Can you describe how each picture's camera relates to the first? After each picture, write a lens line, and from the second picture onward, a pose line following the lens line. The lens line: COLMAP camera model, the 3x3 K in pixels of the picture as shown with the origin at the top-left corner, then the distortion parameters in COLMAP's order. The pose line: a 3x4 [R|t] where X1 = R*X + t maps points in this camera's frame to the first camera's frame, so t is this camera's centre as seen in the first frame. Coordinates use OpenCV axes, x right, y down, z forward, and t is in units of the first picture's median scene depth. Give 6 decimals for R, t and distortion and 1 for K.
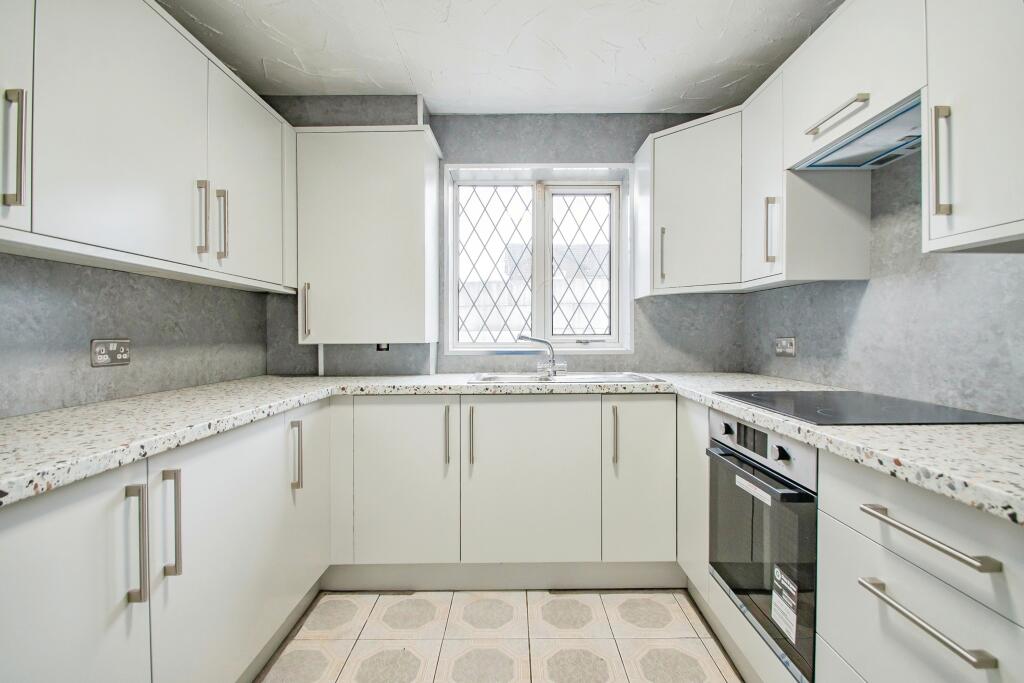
lens RADIAL K [[473.1, 0, 513.4], [0, 473.1, 330.3], [0, 0, 1]] dist [0.000278, -0.000427]
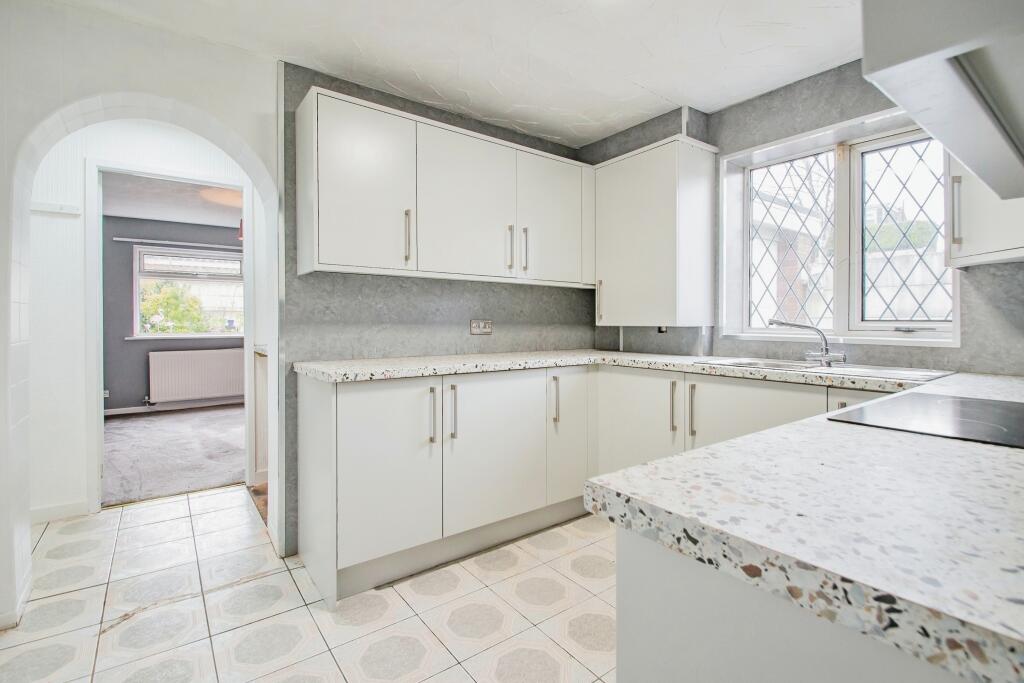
lens RADIAL K [[470.4, 0, 513.8], [0, 470.4, 316.3], [0, 0, 1]] dist [-0.000954, -0.000373]
pose [[0.605399, -0.000282, -0.795922, 0.444787], [-0.001846, 0.999997, -0.001758, 0.005003], [0.795920, 0.002533, 0.605397, 0.003895]]
